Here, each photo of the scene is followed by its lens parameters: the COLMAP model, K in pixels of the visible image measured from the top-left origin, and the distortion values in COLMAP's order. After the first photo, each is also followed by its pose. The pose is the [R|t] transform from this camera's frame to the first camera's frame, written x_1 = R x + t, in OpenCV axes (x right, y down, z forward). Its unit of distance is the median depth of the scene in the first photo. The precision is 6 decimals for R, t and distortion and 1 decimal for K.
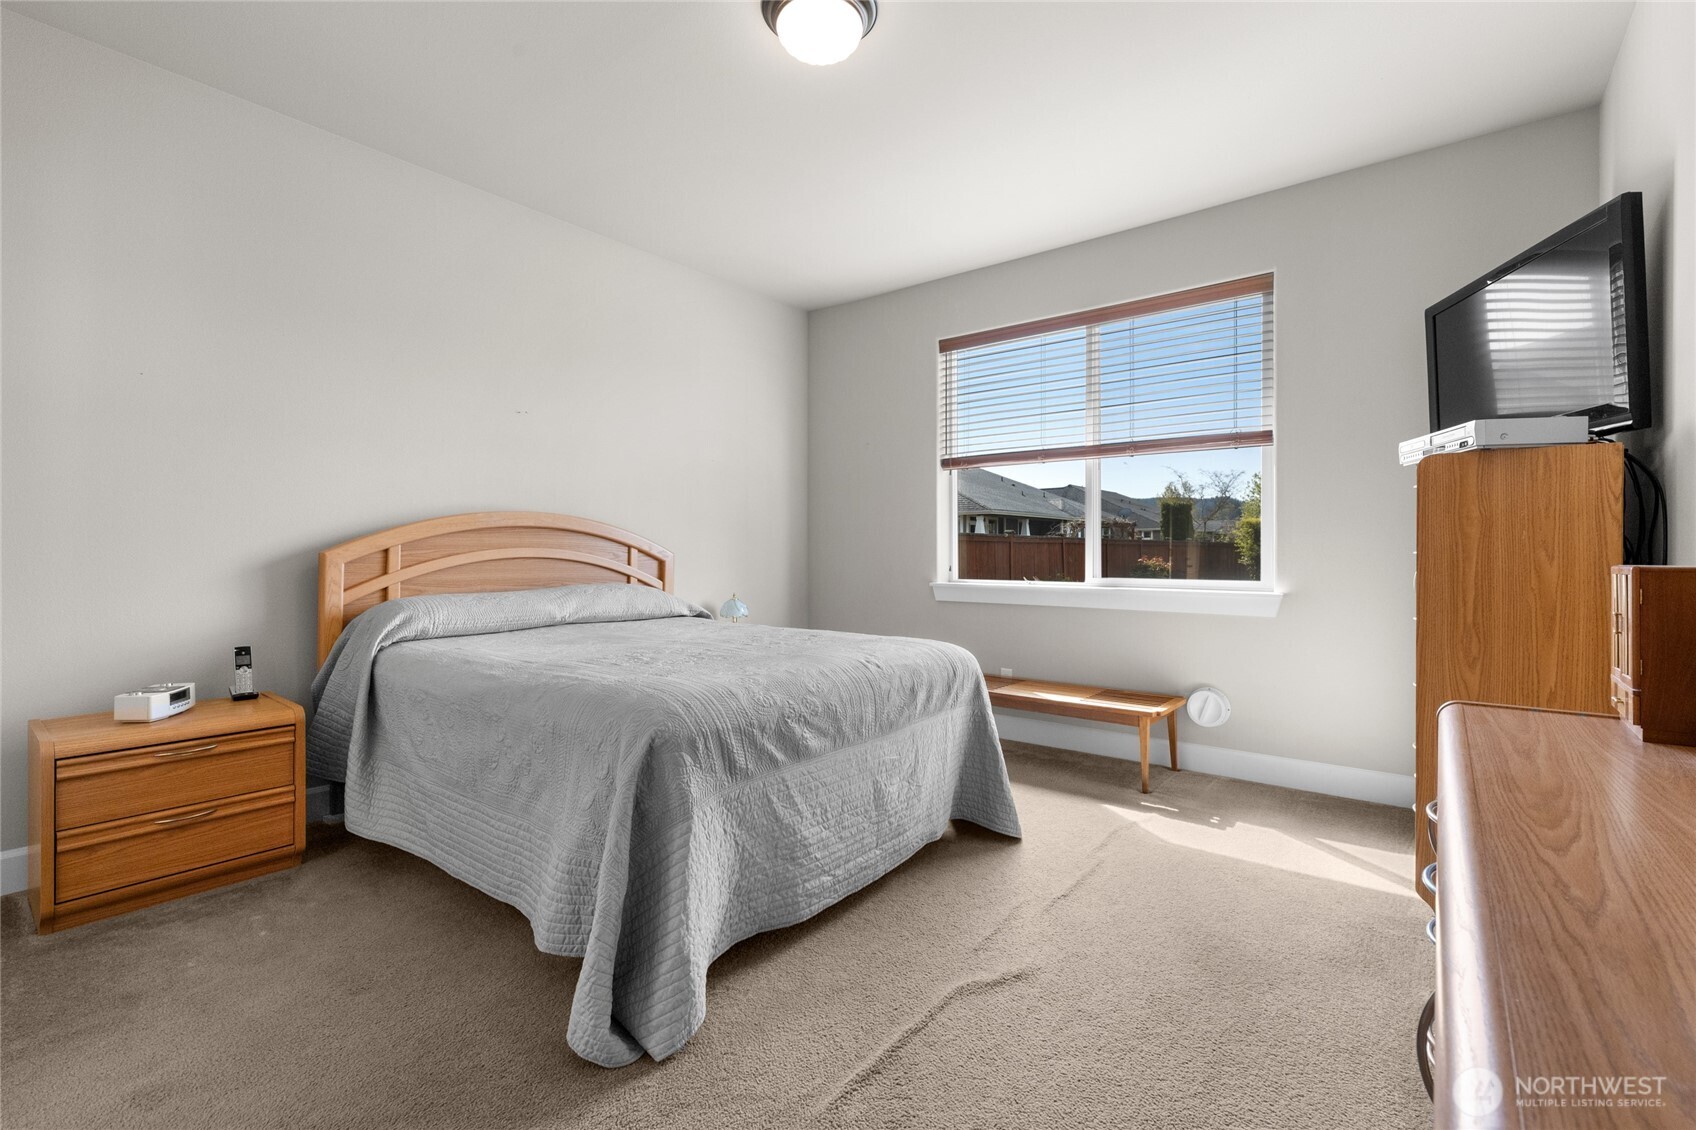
lens RADIAL K [[755.1, 0, 848.0], [0, 755.1, 565.0], [0, 0, 1]] dist [0.000262, 0.000003]
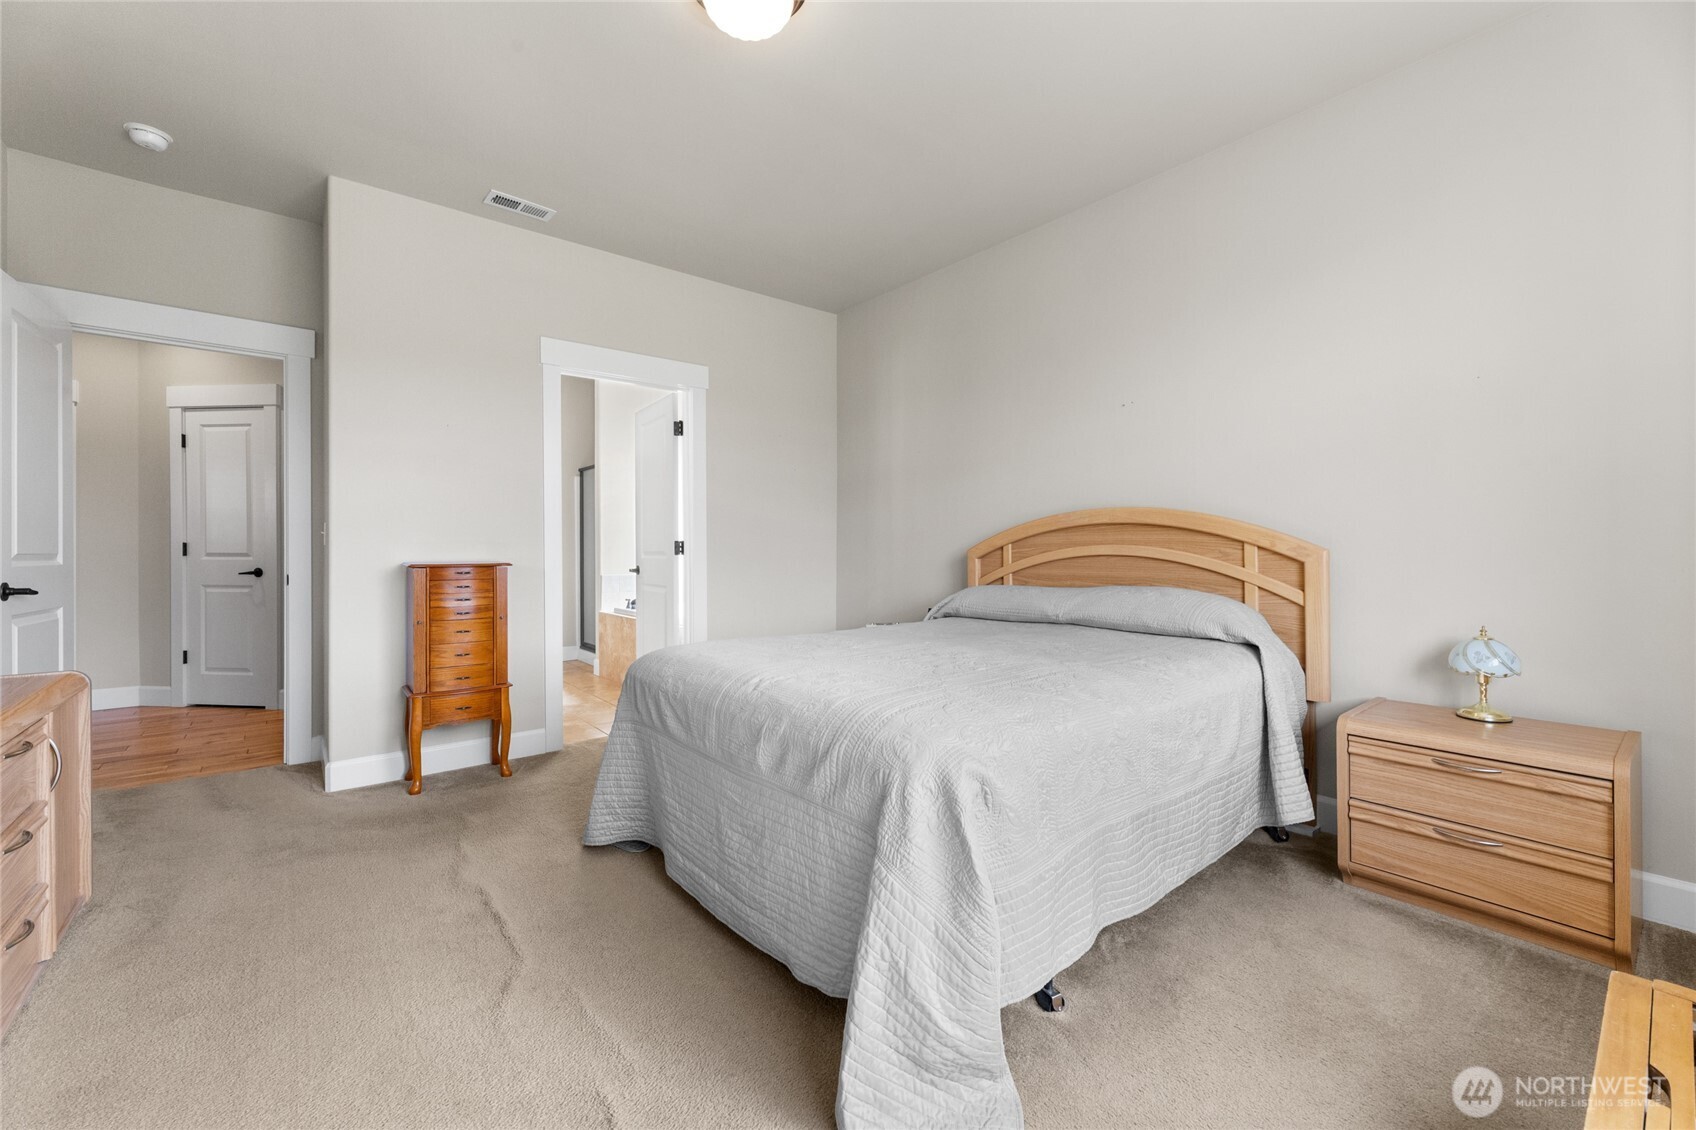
lens RADIAL K [[681.9, 0, 843.3], [0, 681.9, 556.9], [0, 0, 1]] dist [0.000820, 0.000115]
pose [[-0.215003, 0.011836, -0.976542, 0.534466], [-0.011063, 0.999833, 0.014554, -0.017277], [0.976551, 0.013933, -0.214836, 0.887828]]
